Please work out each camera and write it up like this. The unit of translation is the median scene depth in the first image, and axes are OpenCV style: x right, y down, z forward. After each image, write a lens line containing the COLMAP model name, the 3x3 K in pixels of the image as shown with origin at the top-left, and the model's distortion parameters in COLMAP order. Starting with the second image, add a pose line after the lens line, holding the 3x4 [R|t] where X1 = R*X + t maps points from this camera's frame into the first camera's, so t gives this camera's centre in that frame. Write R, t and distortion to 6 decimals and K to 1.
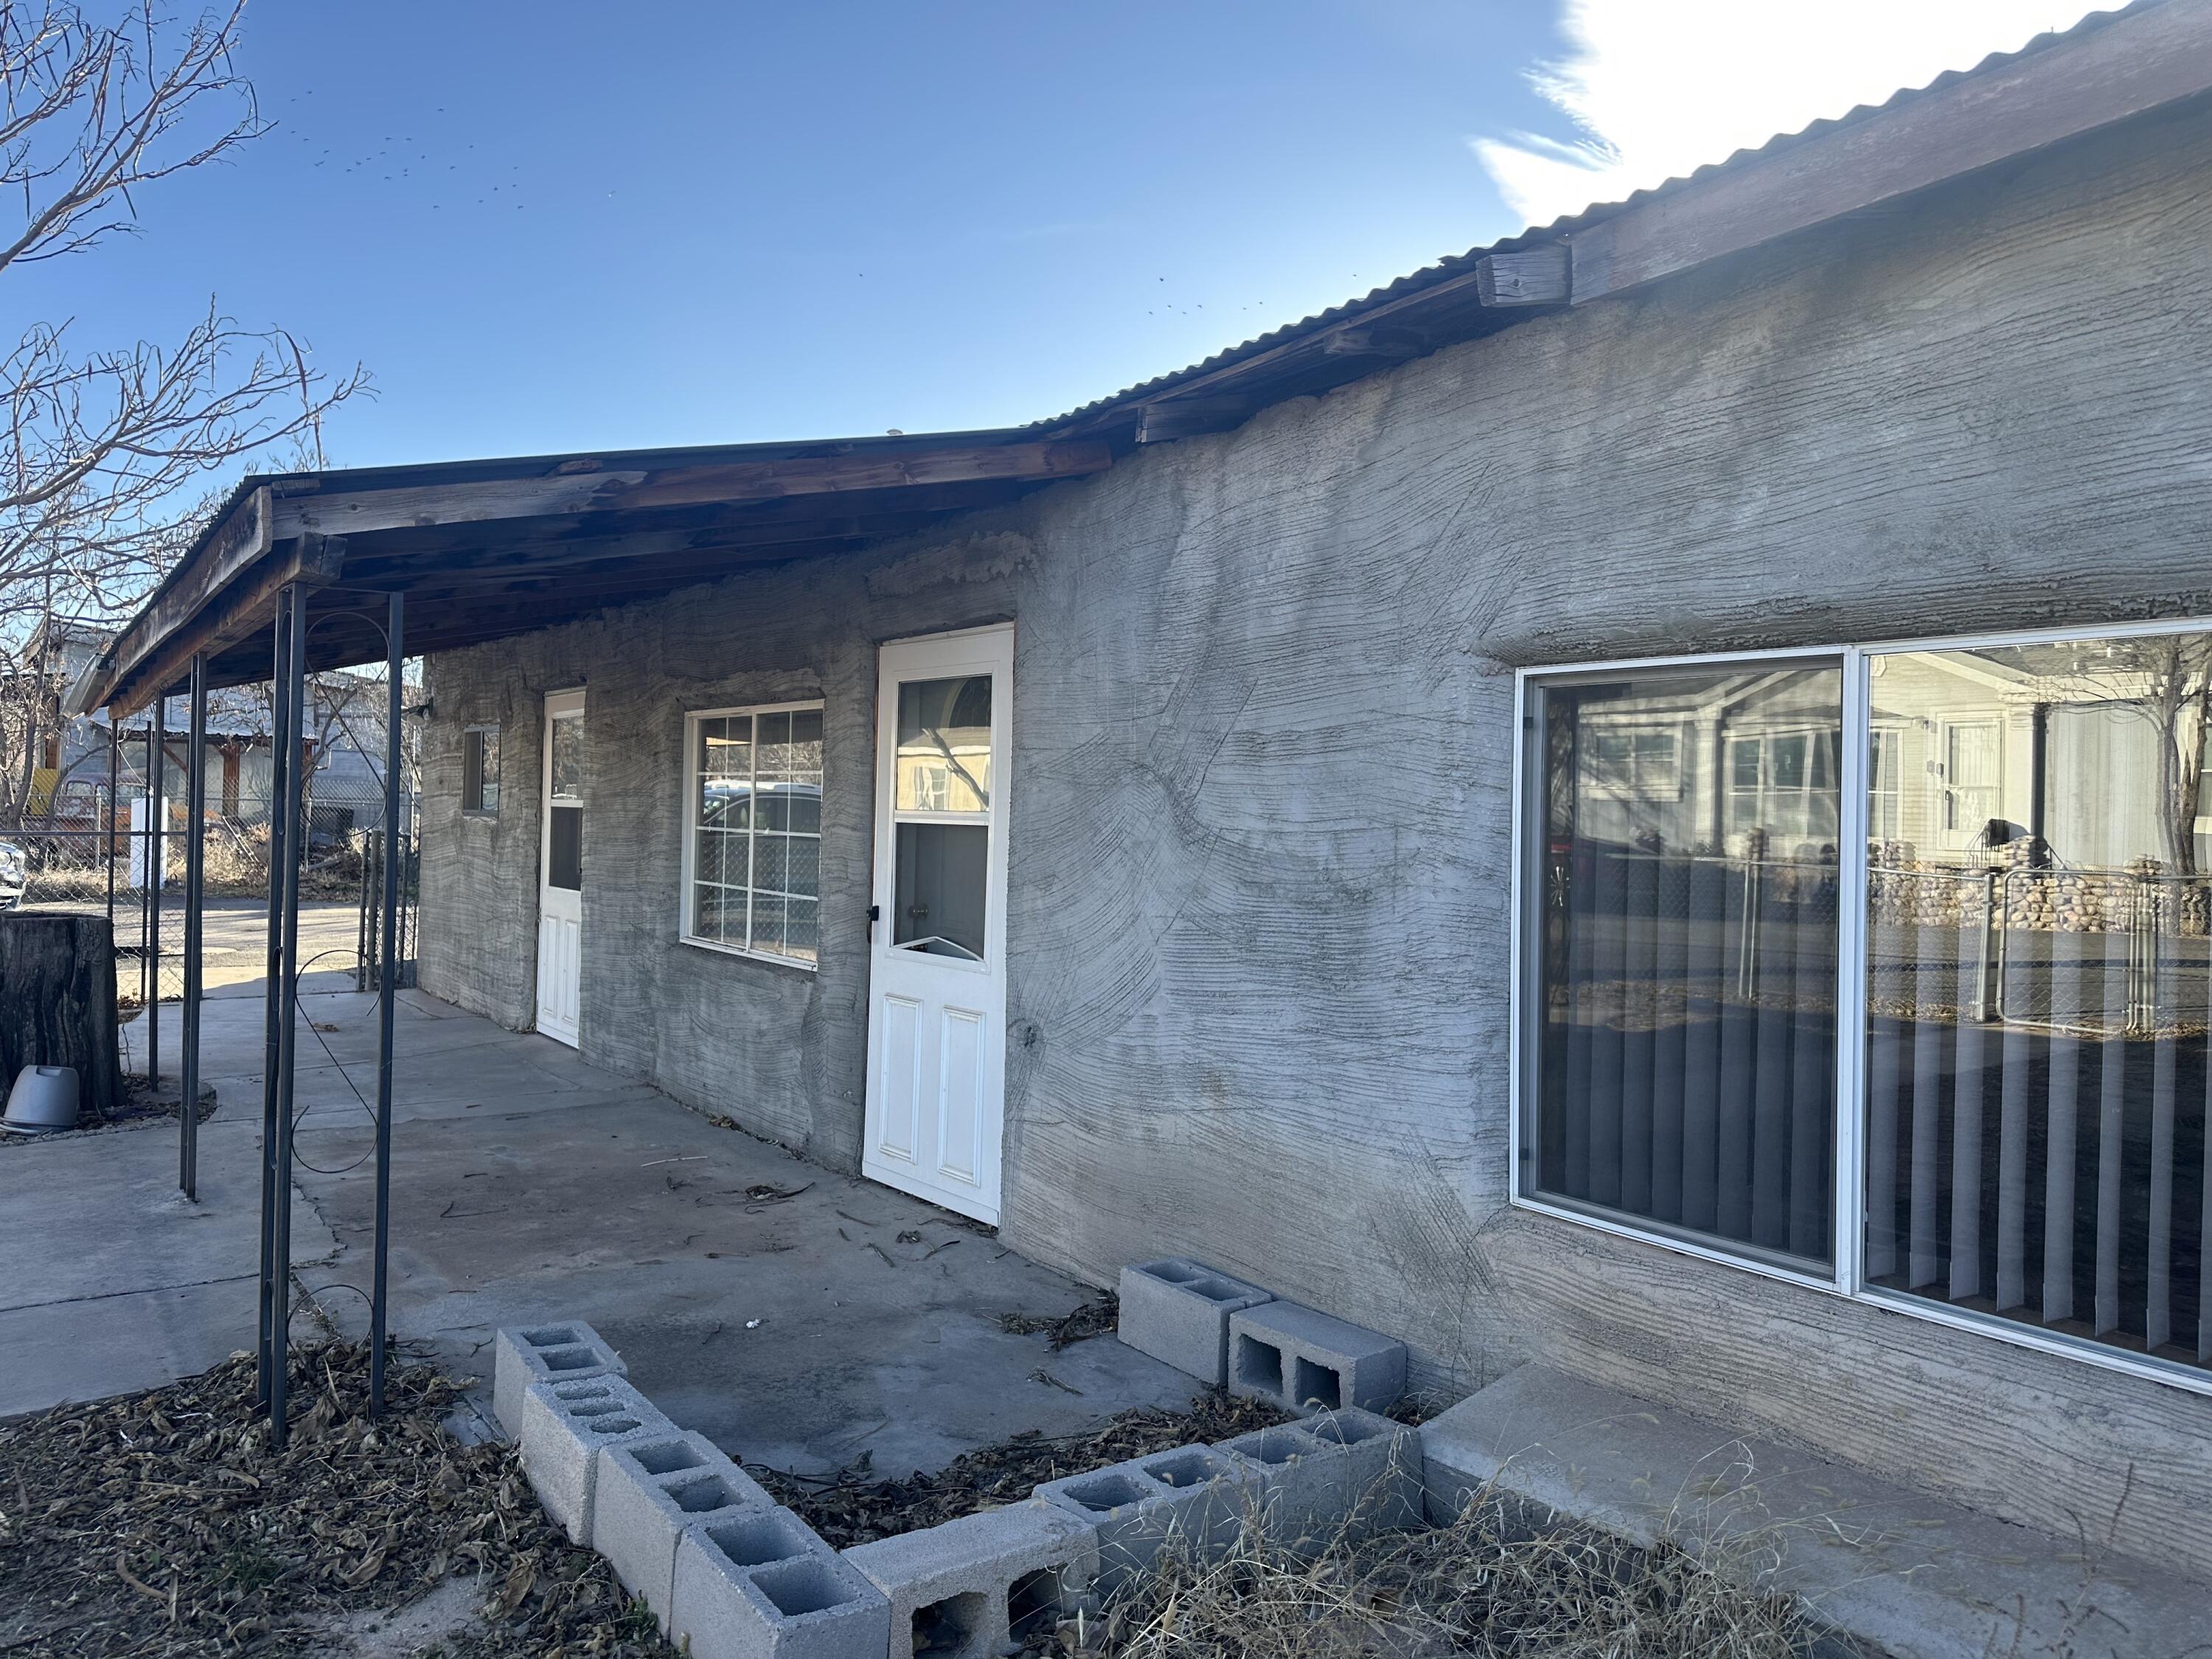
lens RADIAL K [[1538.9, 0, 1097.9], [0, 1538.9, 833.7], [0, 0, 1]] dist [0.083519, -0.128518]
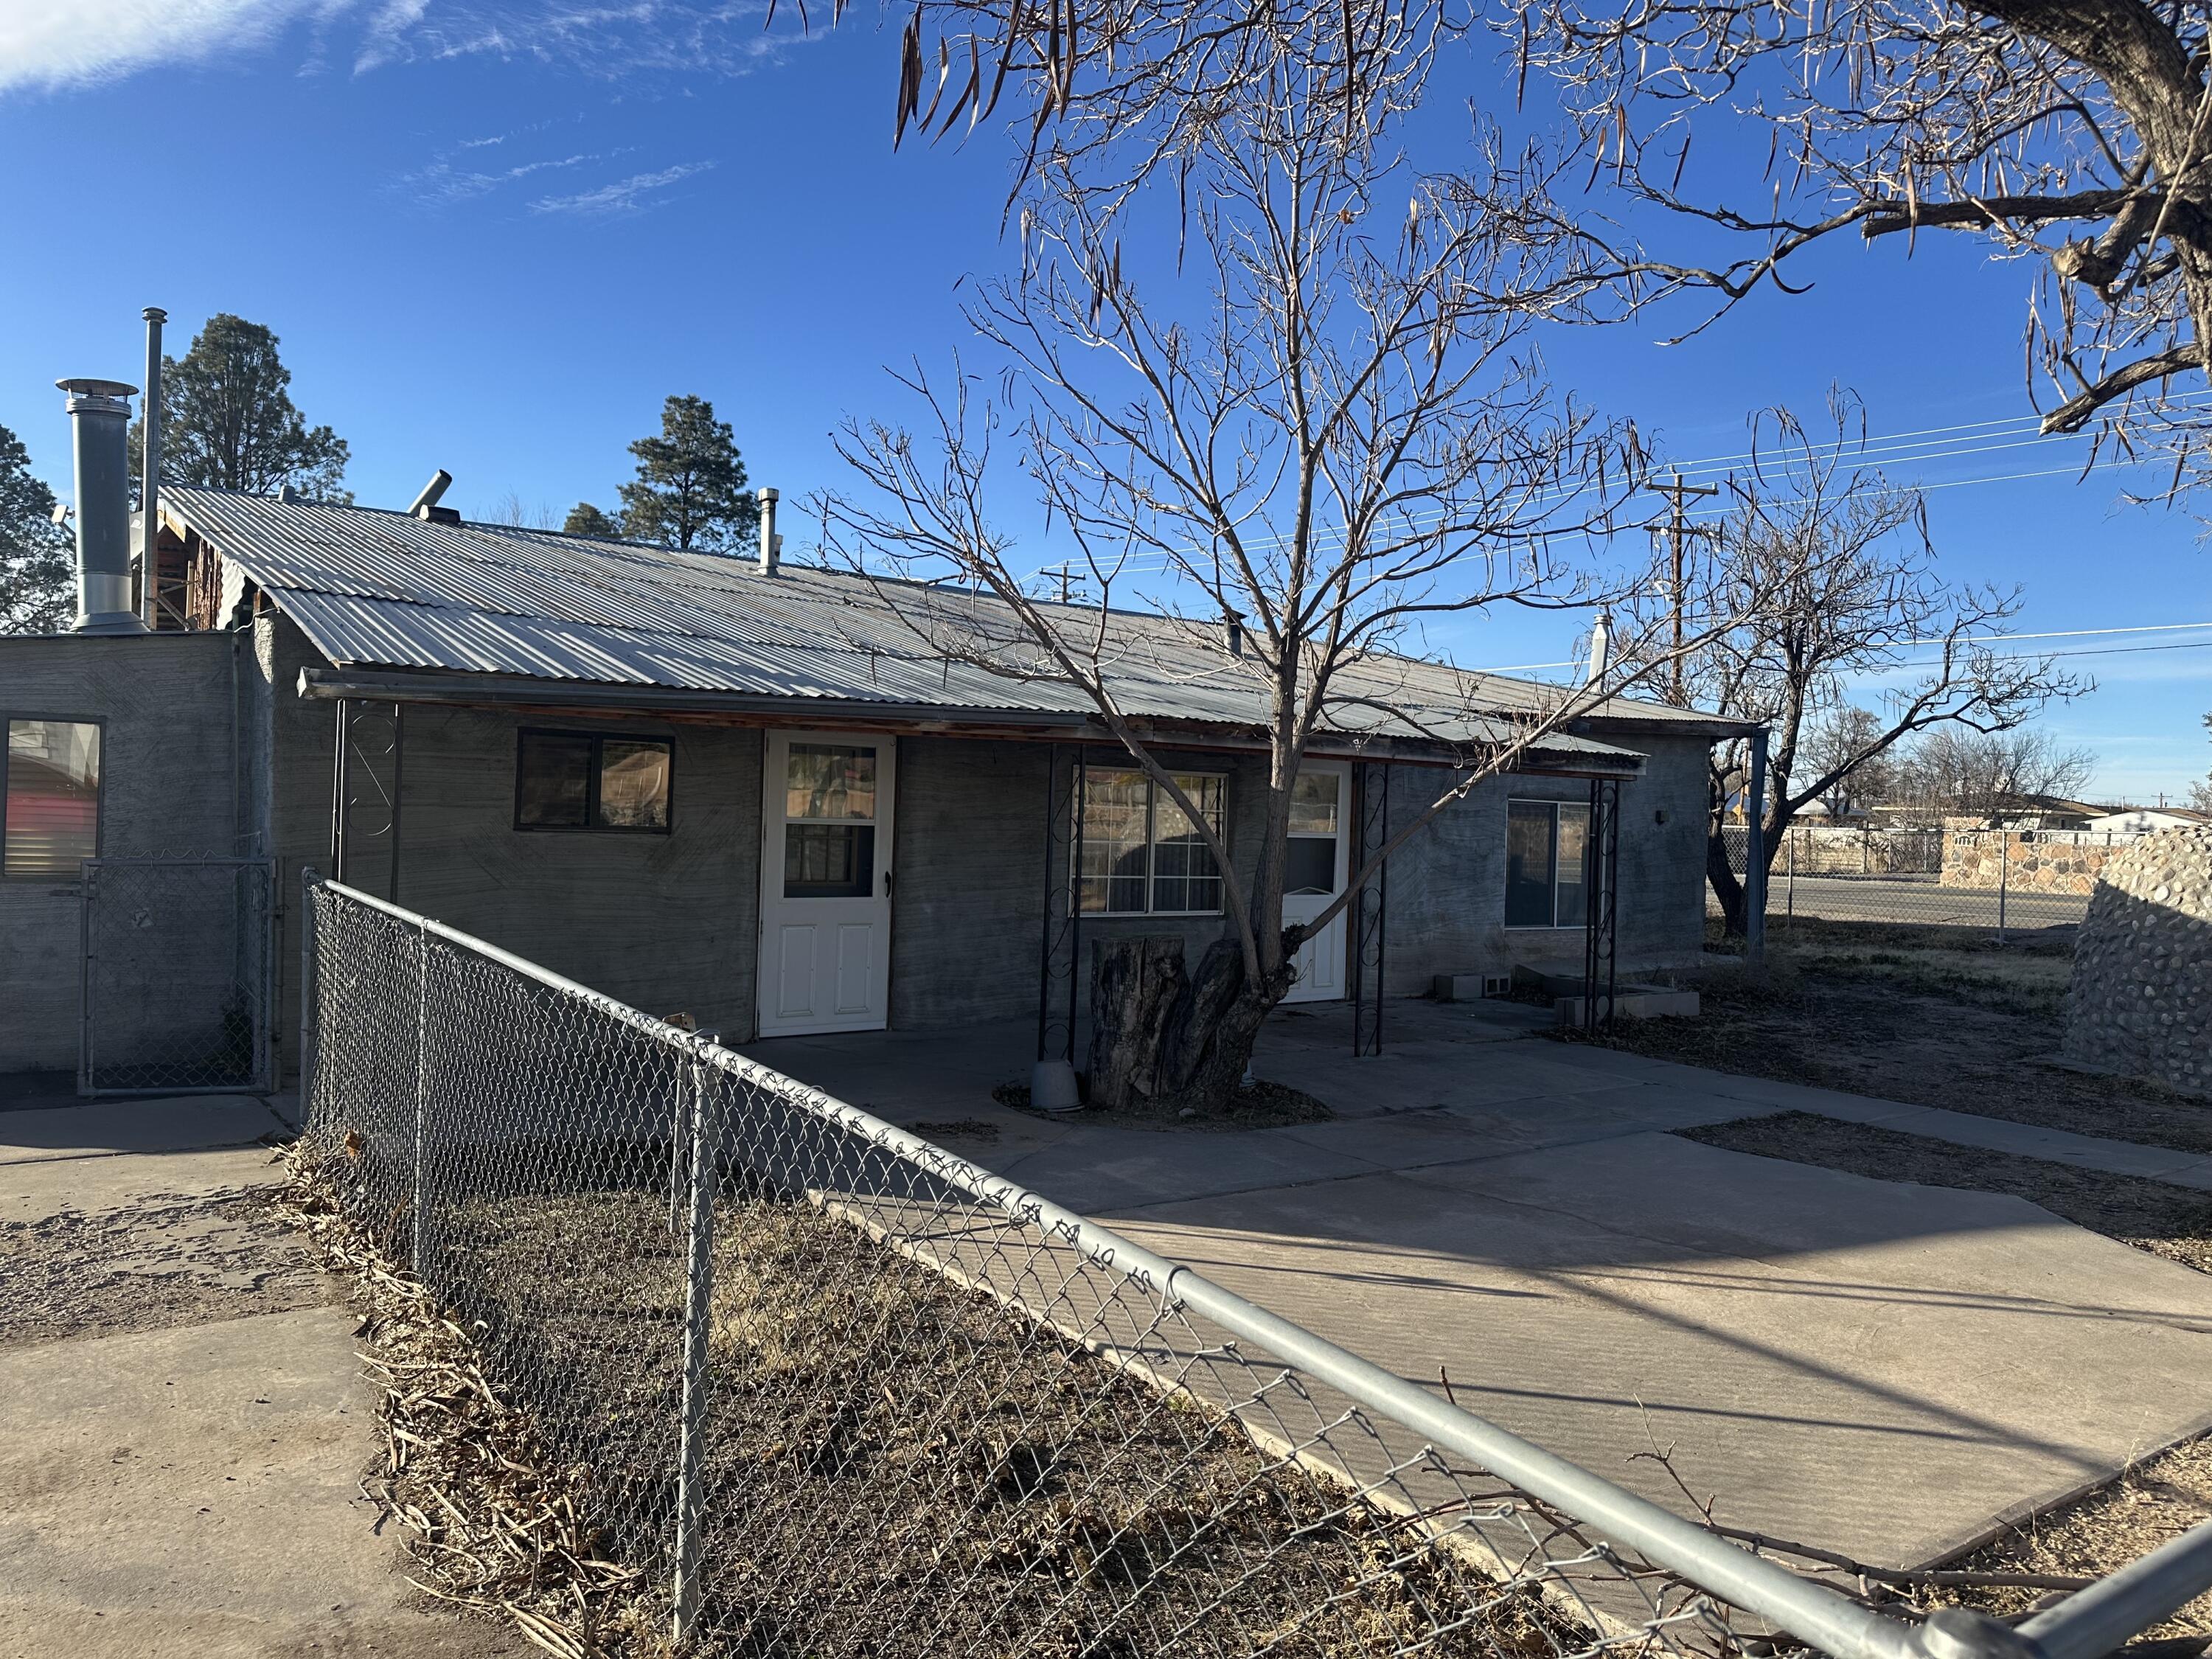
lens RADIAL K [[1536.1, 0, 1109.8], [0, 1536.1, 814.5], [0, 0, 1]] dist [0.070999, -0.085315]
pose [[-0.029894, -0.032177, 0.999035, -1.841163], [-0.026413, 0.999158, 0.031391, -0.080710], [-0.999204, -0.025449, -0.030718, 1.069201]]
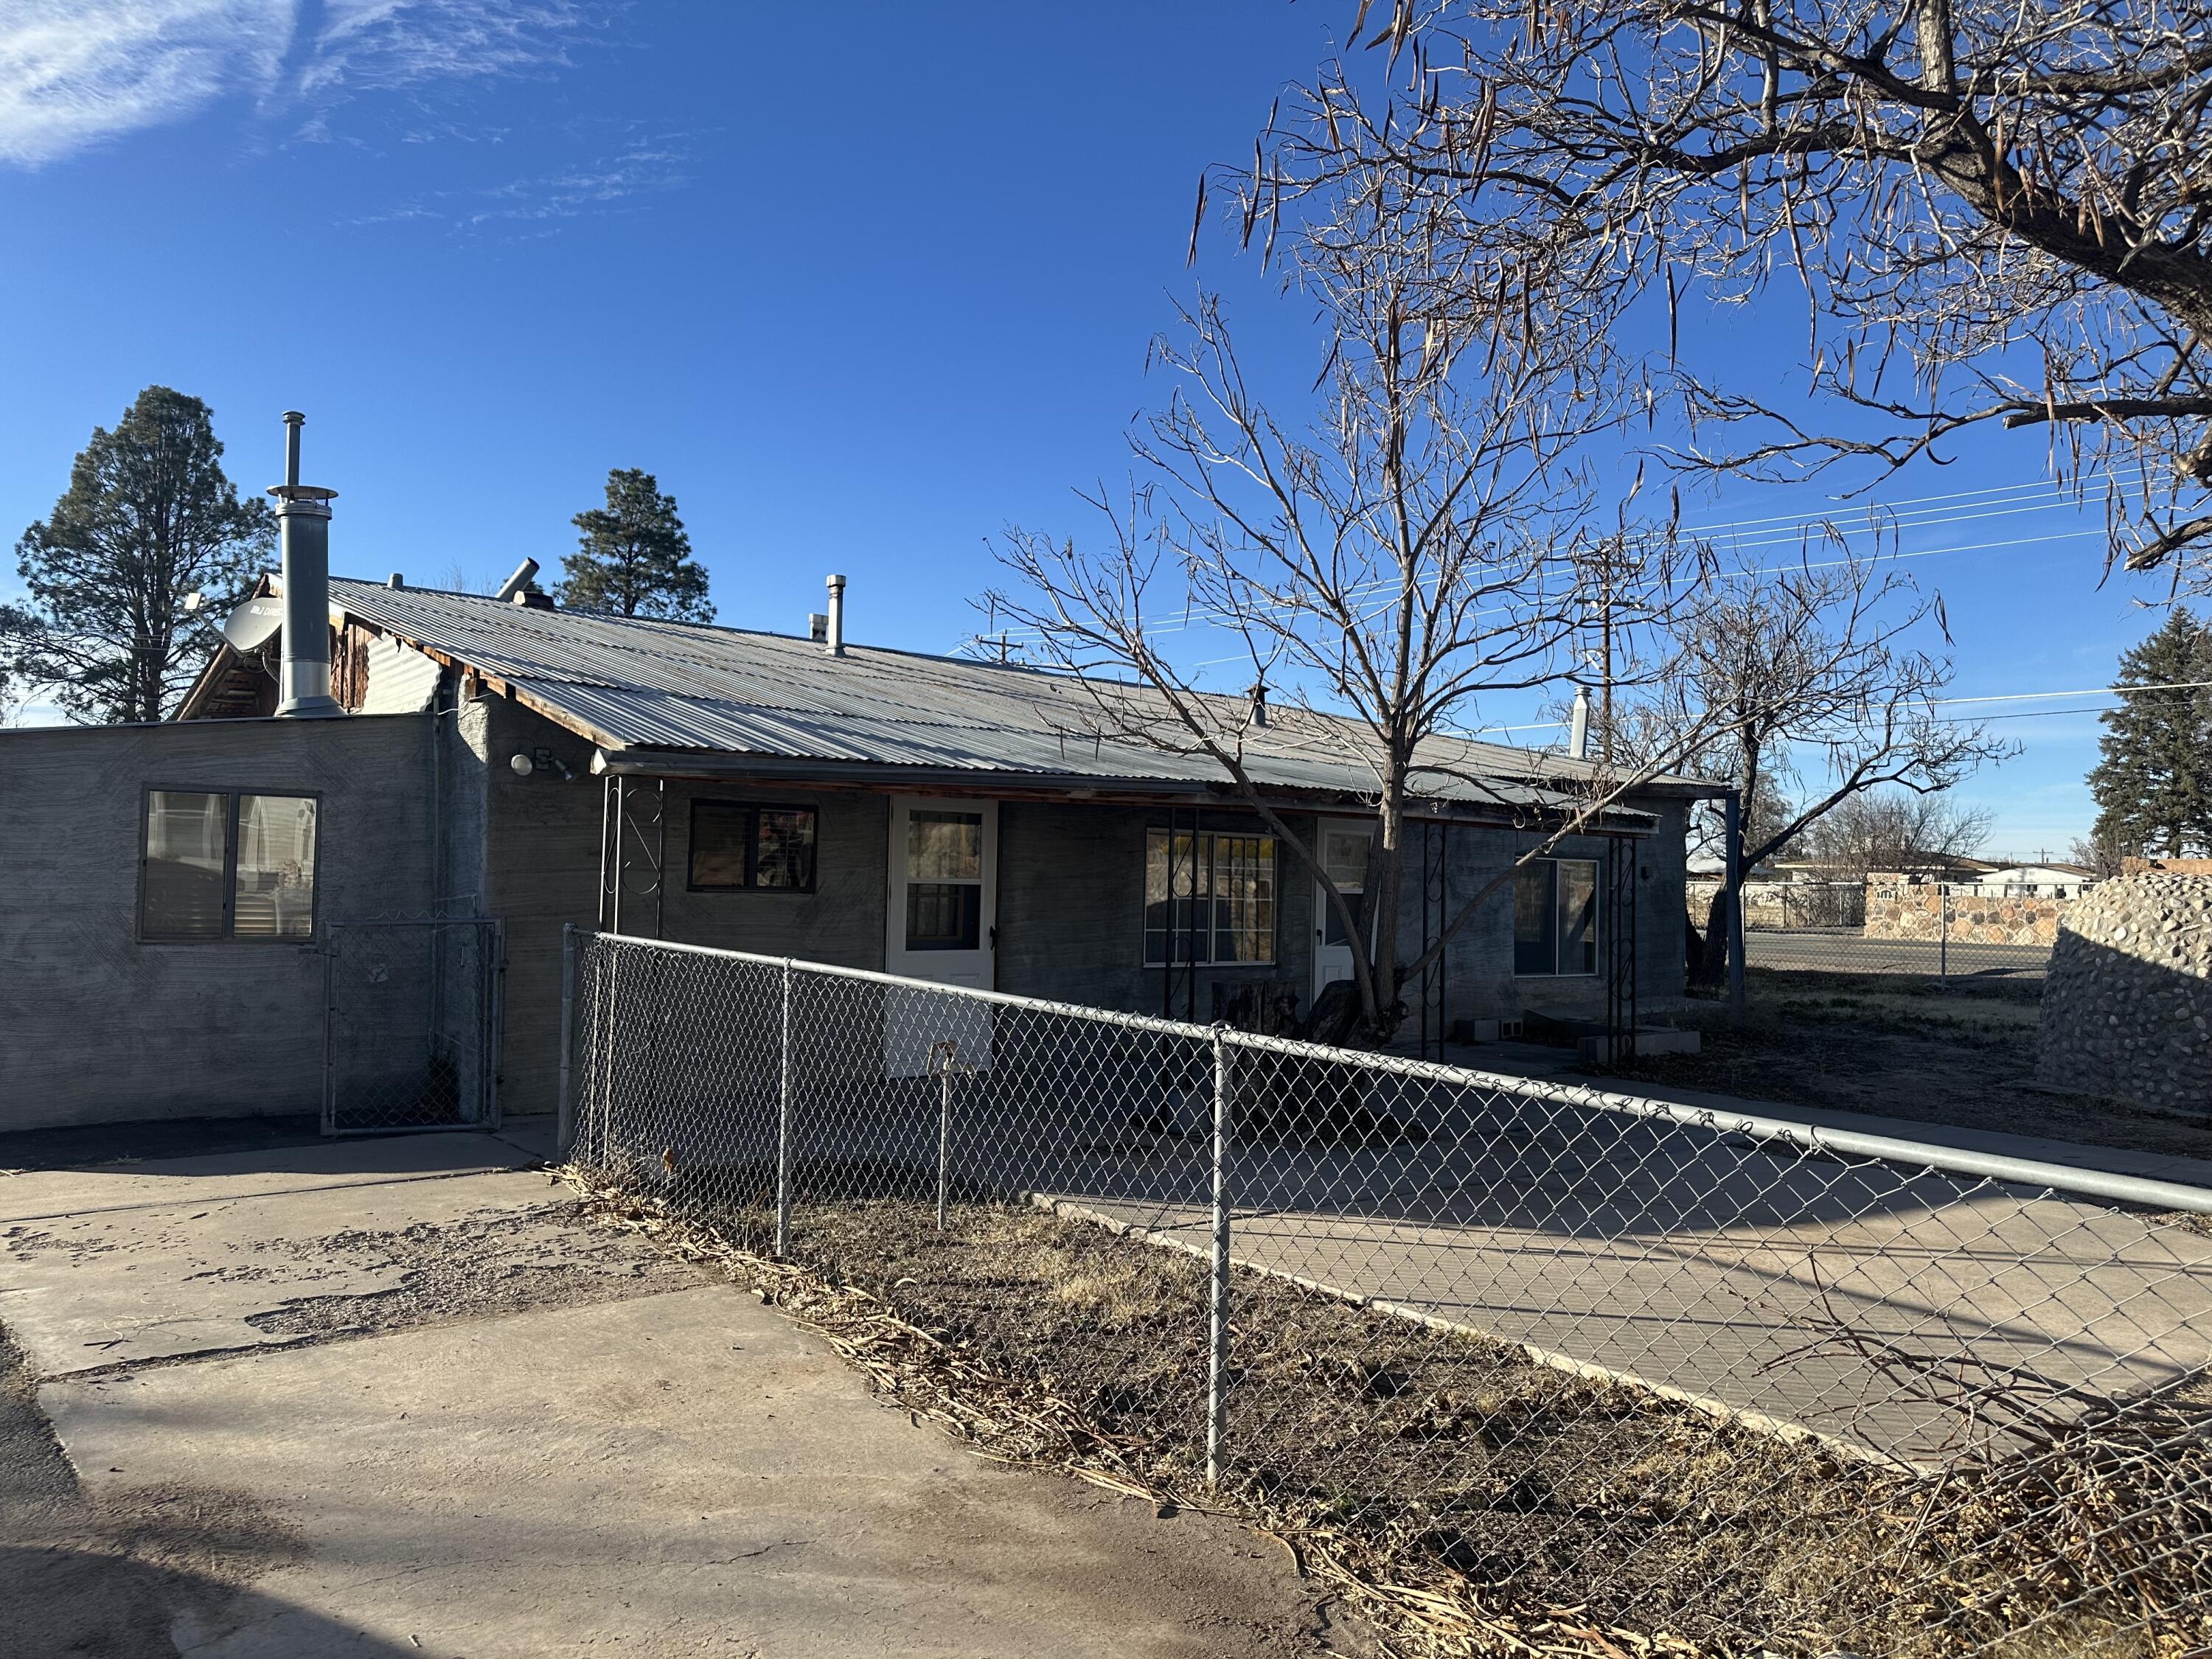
lens RADIAL K [[1533.2, 0, 1098.2], [0, 1533.2, 825.4], [0, 0, 1]] dist [0.076931, -0.094337]
pose [[-0.079776, 0.003259, 0.996808, -1.974443], [-0.018015, 0.999827, -0.004711, -0.075163], [-0.996650, -0.018333, -0.079703, 1.248941]]
